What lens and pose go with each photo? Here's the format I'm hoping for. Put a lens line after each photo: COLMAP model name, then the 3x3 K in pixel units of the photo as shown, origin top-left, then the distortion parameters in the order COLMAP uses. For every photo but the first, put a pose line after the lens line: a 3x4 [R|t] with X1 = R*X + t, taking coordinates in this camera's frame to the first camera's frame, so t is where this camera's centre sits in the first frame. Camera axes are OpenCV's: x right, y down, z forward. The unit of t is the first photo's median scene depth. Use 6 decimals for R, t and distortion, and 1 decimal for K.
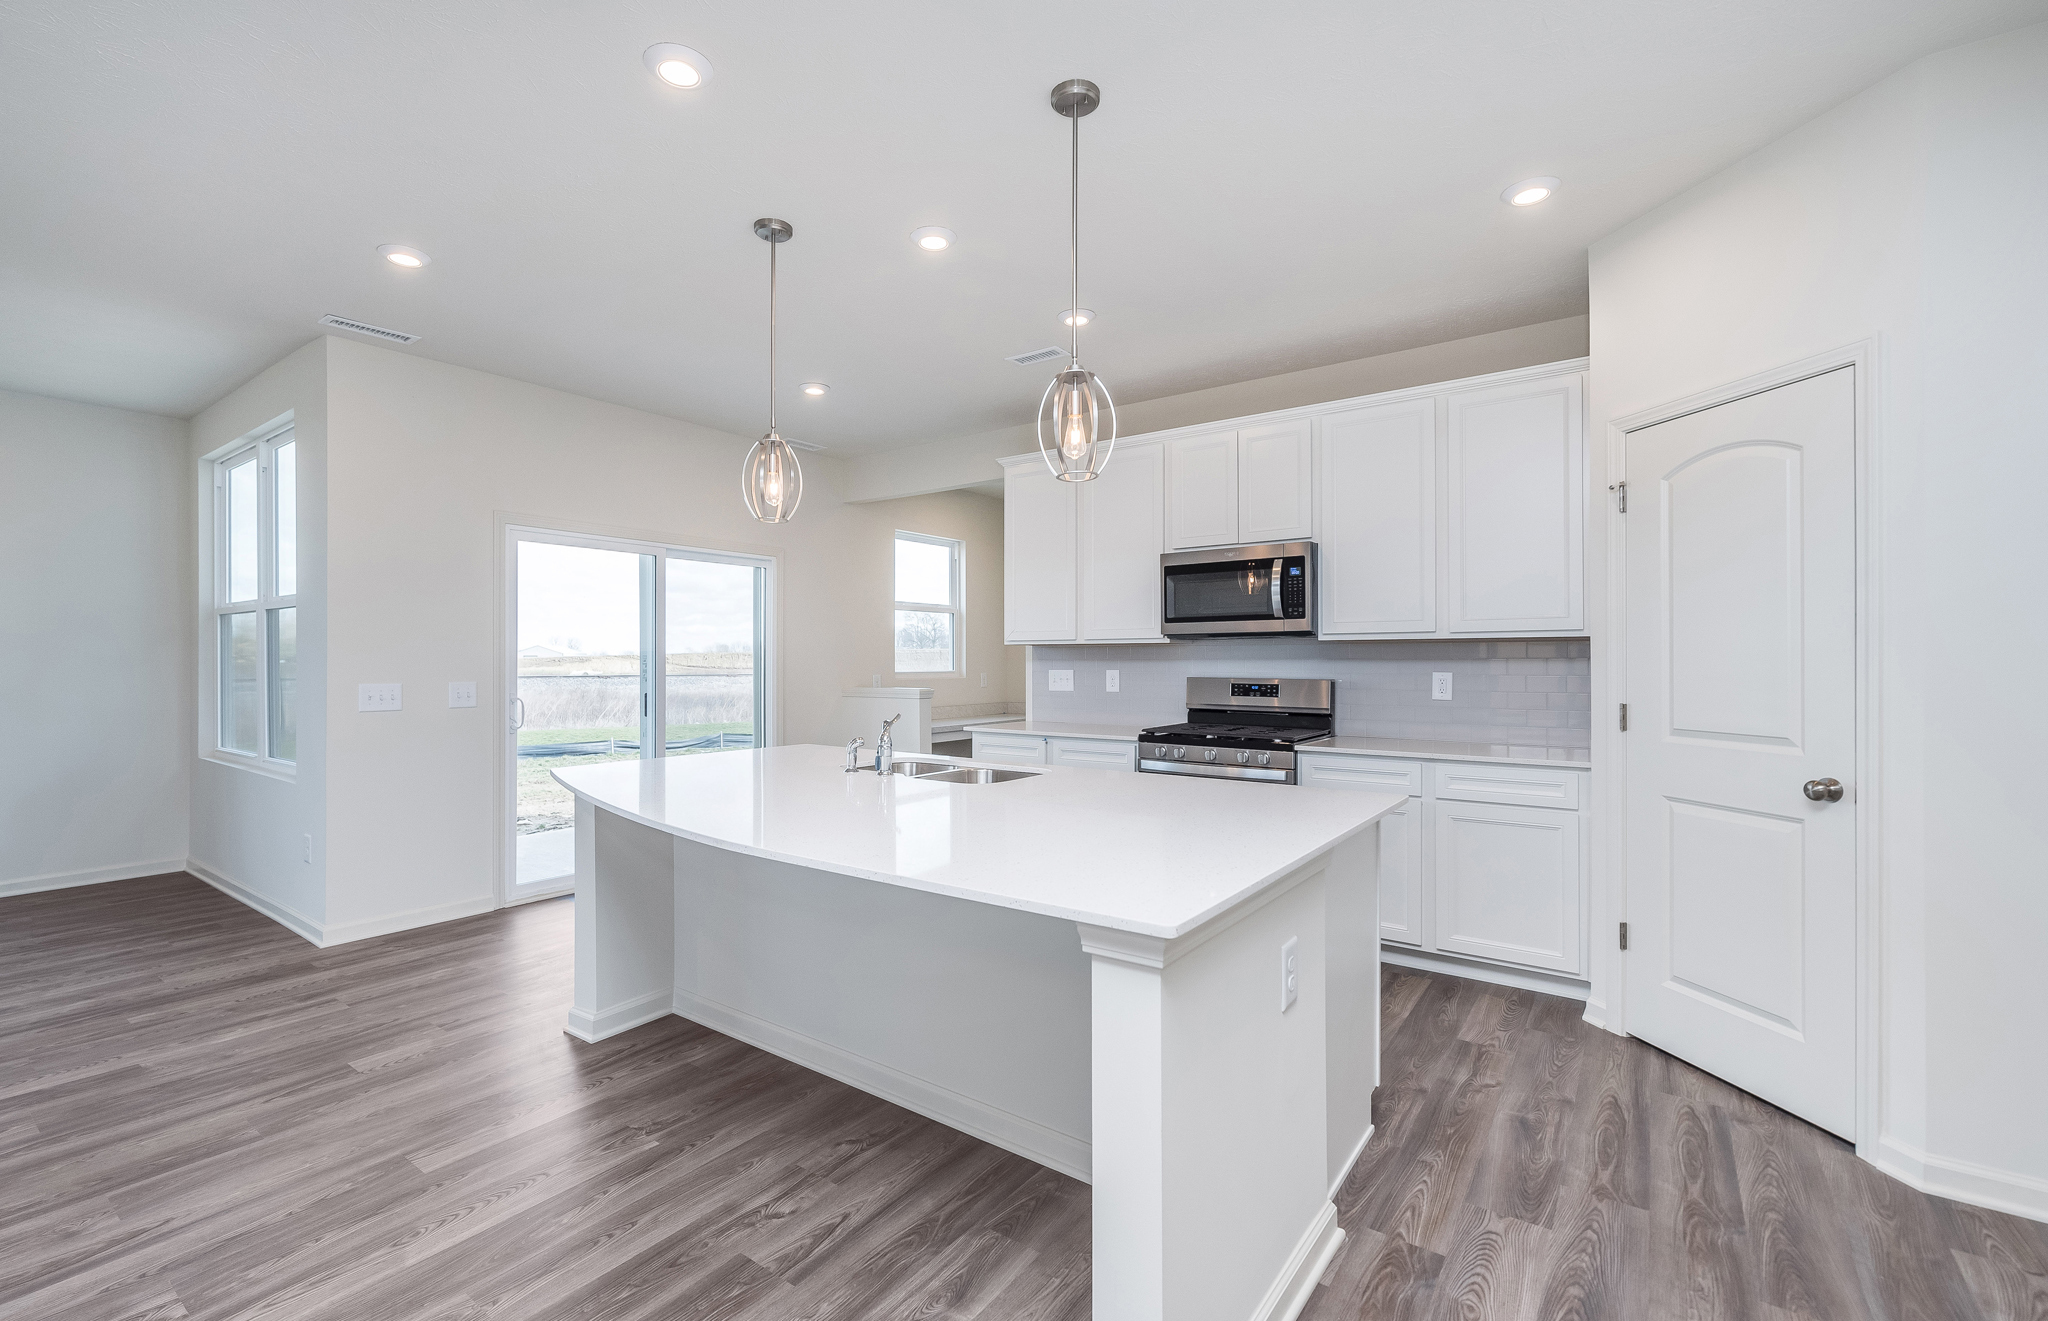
lens RADIAL K [[888.2, 0, 1012.8], [0, 888.2, 655.5], [0, 0, 1]] dist [-0.002359, 0.001135]
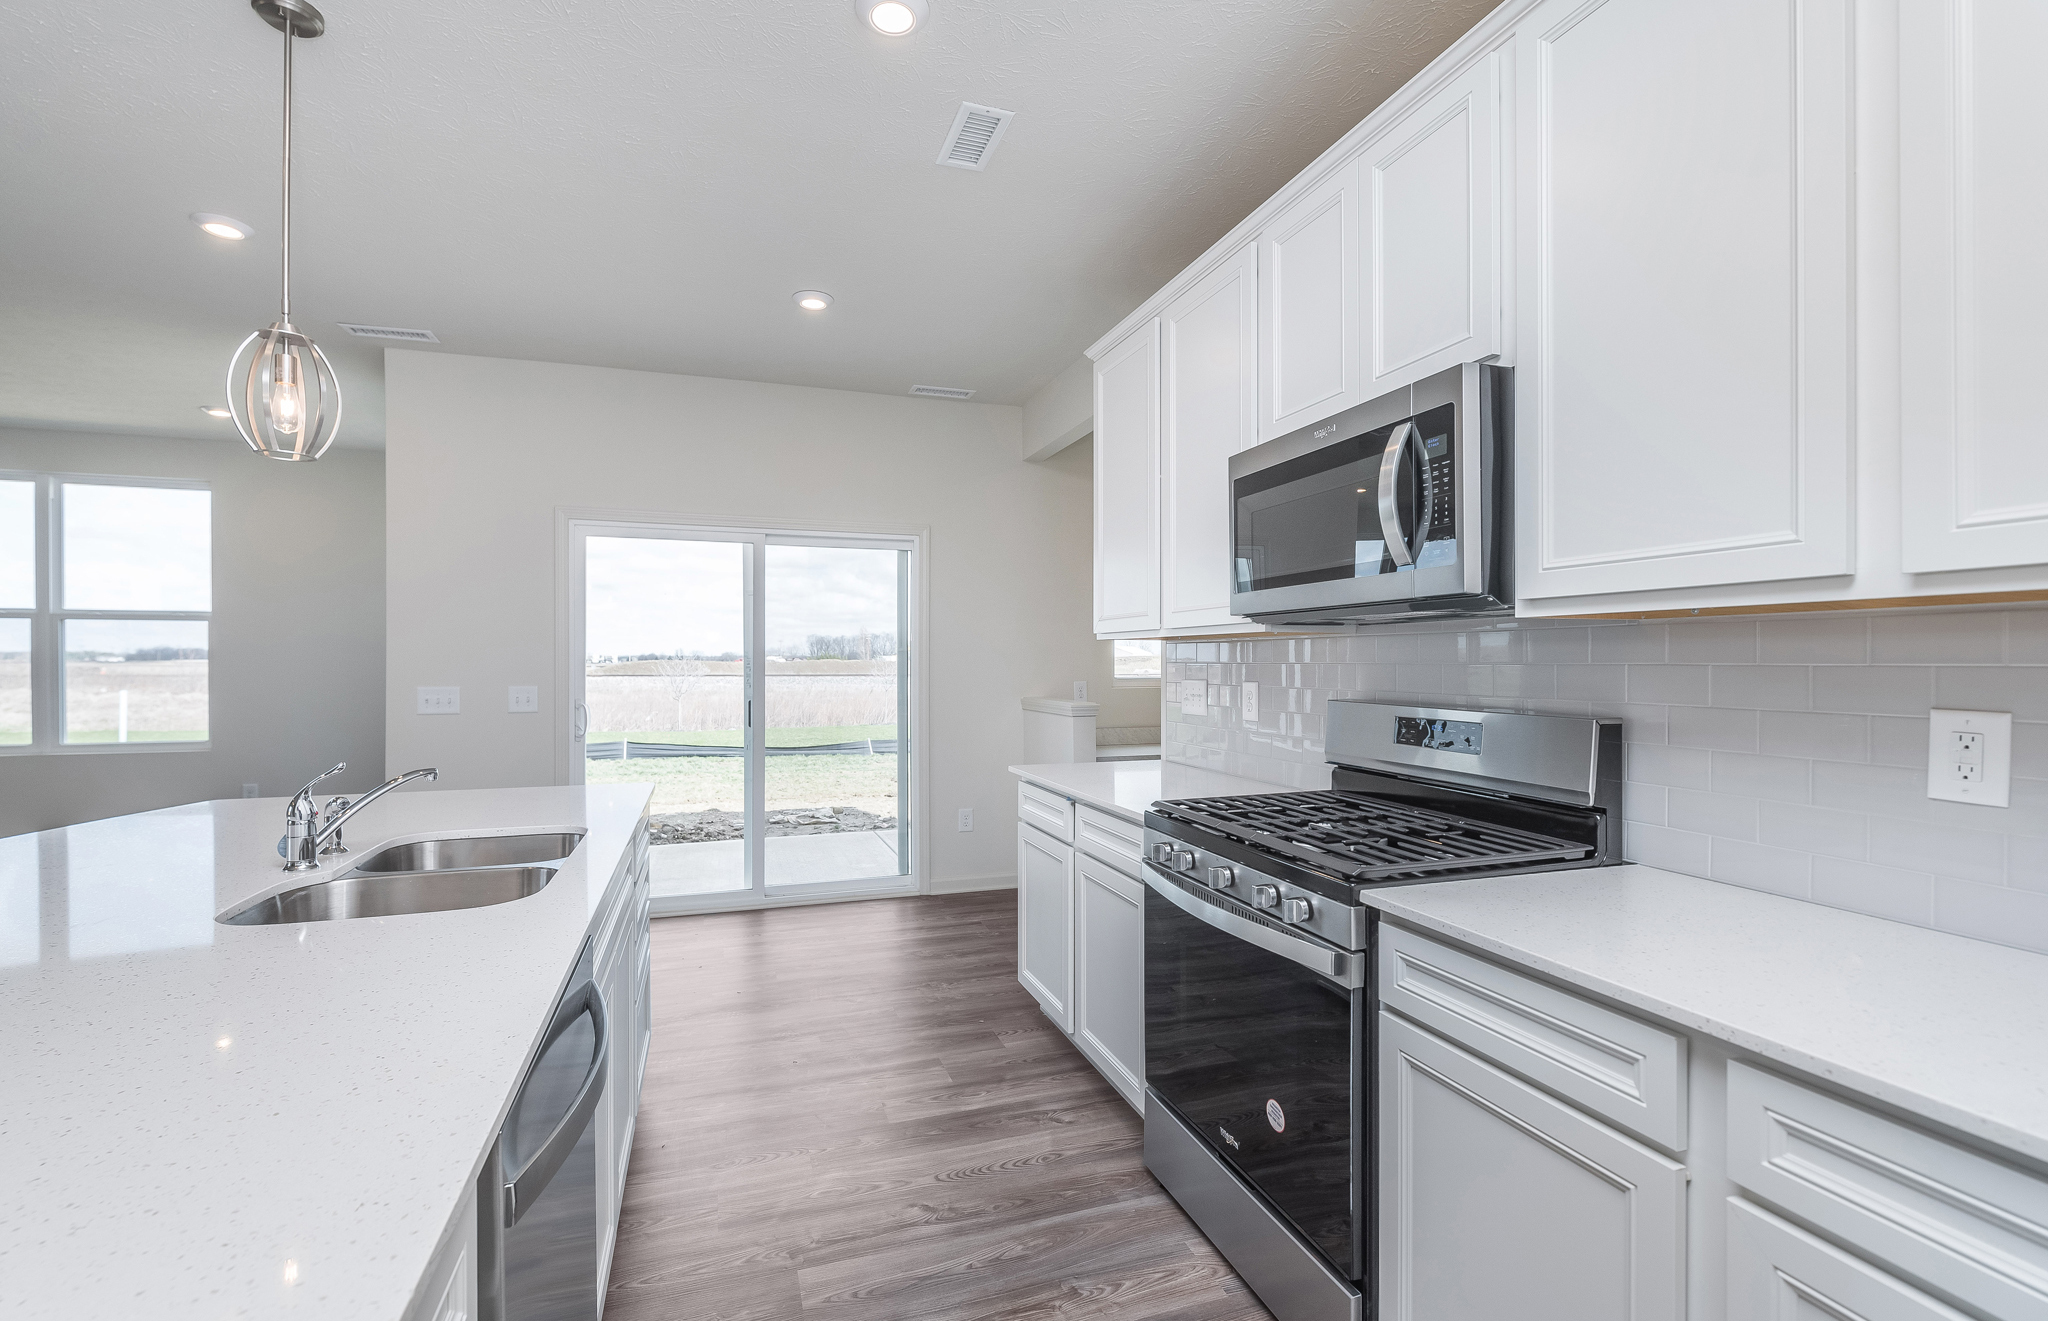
lens RADIAL K [[888.2, 0, 999.0], [0, 888.2, 673.6], [0, 0, 1]] dist [-0.002359, 0.001135]
pose [[0.807919, 0.008858, -0.589226, 0.389159], [0.003798, 0.999788, 0.020238, -0.001658], [0.589281, -0.018589, 0.807714, 0.553988]]
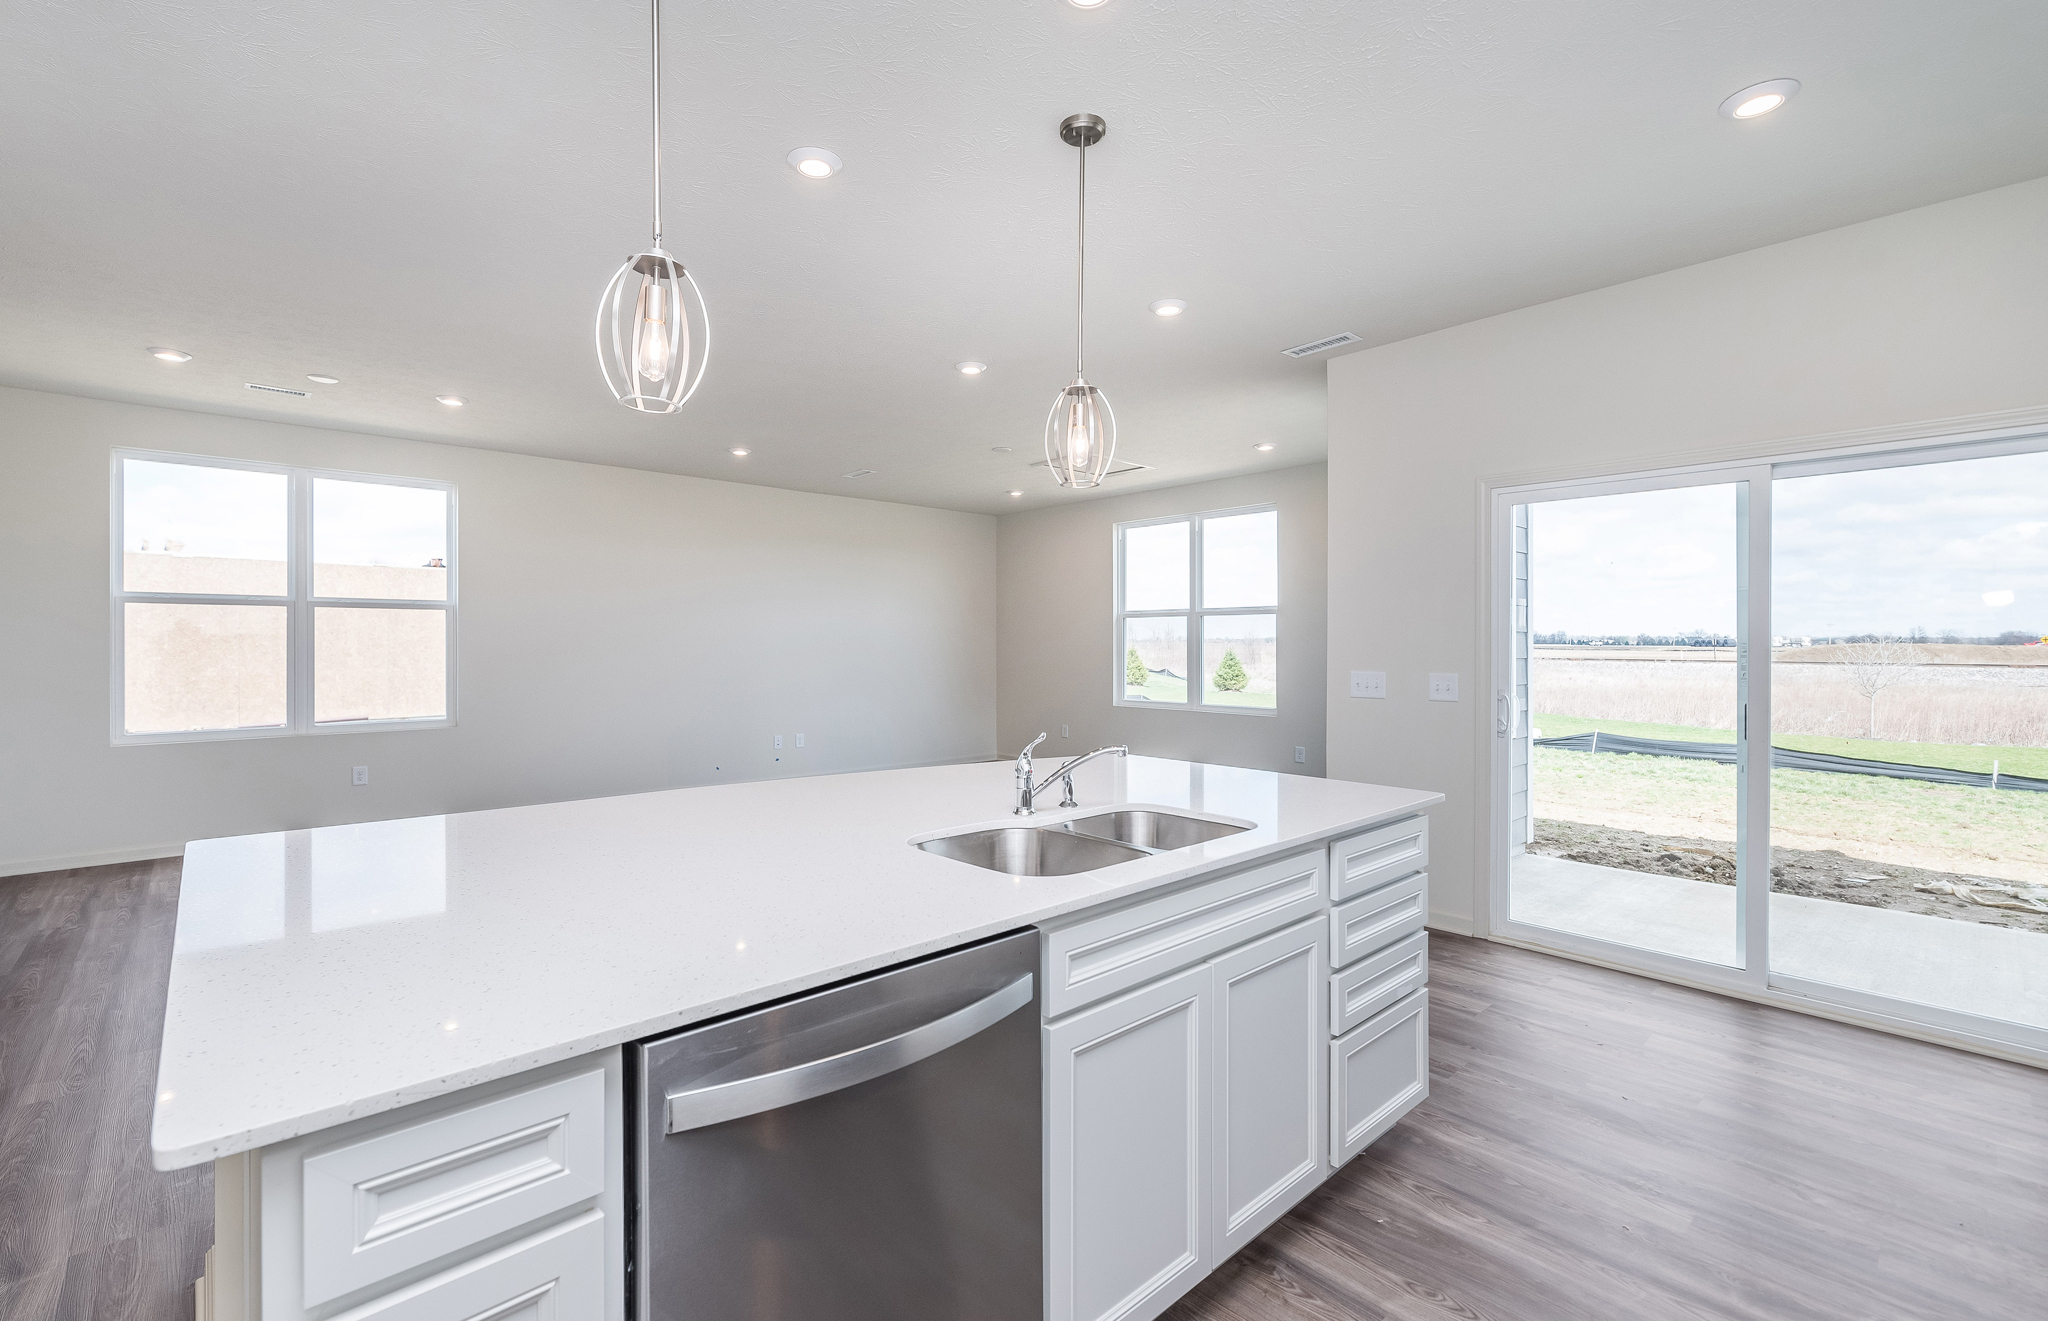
lens RADIAL K [[888.2, 0, 999.7], [0, 888.2, 648.8], [0, 0, 1]] dist [-0.002359, 0.001135]
pose [[-0.215139, 0.005882, -0.976566, 0.394515], [0.006856, 0.999966, 0.004513, -0.002877], [0.976559, -0.005724, -0.215172, 0.792237]]
